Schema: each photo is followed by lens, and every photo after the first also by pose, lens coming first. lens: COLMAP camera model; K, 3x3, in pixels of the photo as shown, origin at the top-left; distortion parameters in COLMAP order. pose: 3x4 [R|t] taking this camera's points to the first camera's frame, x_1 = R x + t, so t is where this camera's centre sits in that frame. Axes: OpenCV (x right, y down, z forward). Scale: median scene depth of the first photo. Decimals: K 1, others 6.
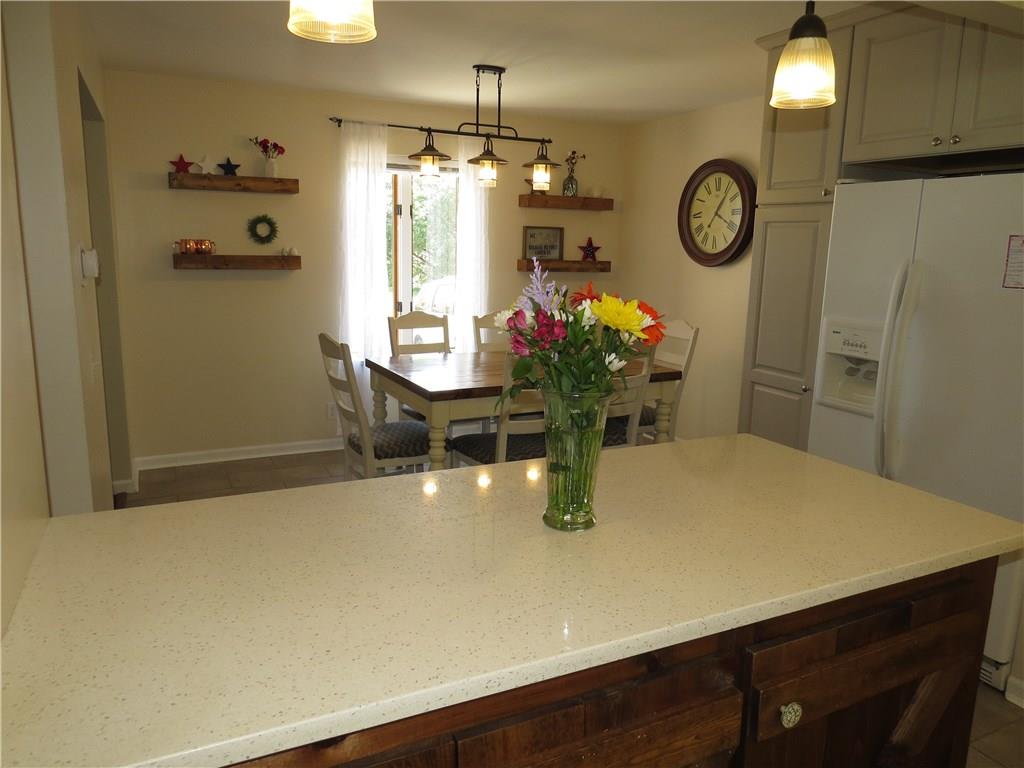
lens RADIAL K [[724.4, 0, 512.2], [0, 724.4, 383.7], [0, 0, 1]] dist [-0.027899, 0.007025]
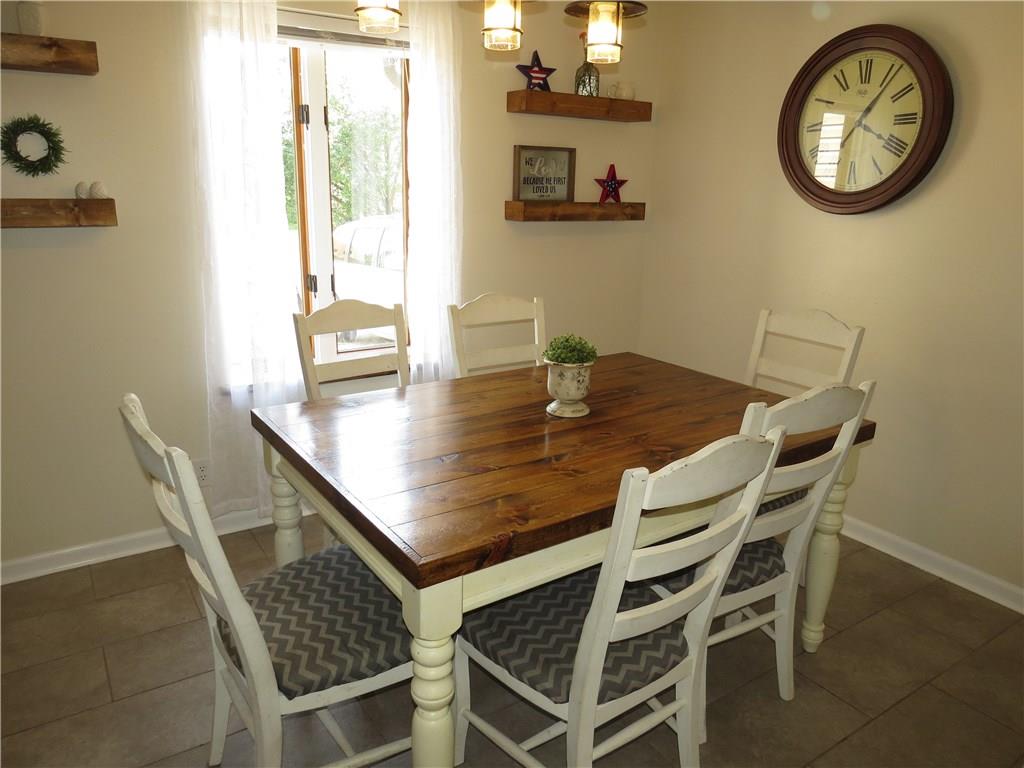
lens RADIAL K [[724.4, 0, 512.3], [0, 724.4, 383.7], [0, 0, 1]] dist [-0.027899, 0.007025]
pose [[0.992607, -0.032981, 0.116803, -0.069999], [0.022733, 0.995860, 0.088013, -0.078354], [-0.119222, -0.084707, 0.989248, 0.417907]]
